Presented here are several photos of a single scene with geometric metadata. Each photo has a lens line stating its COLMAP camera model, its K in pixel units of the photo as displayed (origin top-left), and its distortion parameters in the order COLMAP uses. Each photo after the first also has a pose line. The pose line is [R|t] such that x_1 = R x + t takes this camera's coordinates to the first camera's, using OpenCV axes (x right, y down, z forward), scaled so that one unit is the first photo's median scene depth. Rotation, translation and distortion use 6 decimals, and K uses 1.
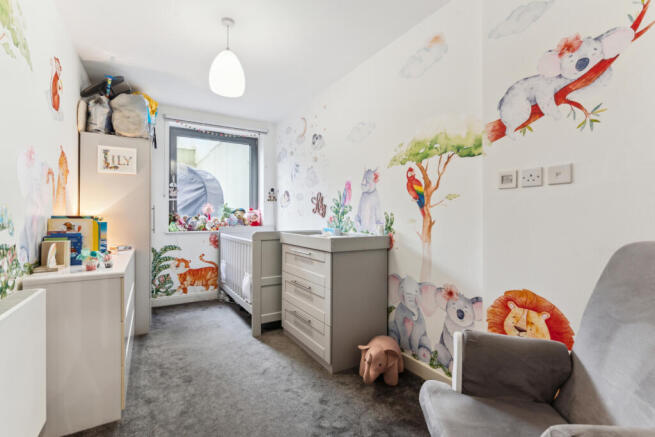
lens RADIAL K [[302.4, 0, 320.7], [0, 302.4, 218.7], [0, 0, 1]] dist [0.000856, 0.000034]
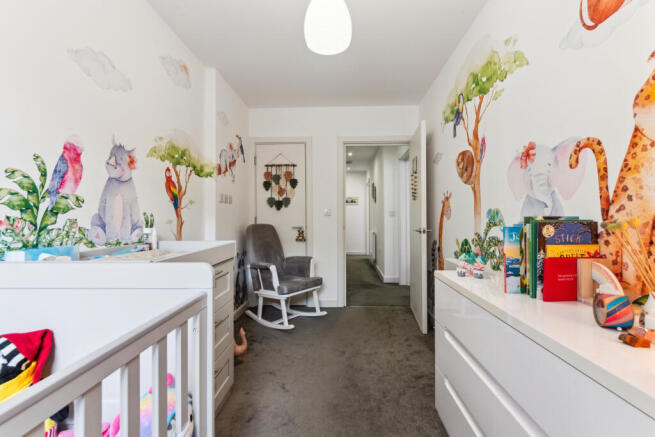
lens RADIAL K [[302.4, 0, 324.8], [0, 302.4, 215.4], [0, 0, 1]] dist [0.000856, 0.000034]
pose [[-0.836569, 0.002122, 0.547857, -0.617703], [0.005036, 0.999980, 0.003817, -0.014206], [-0.547838, 0.005953, -0.836563, 1.443331]]
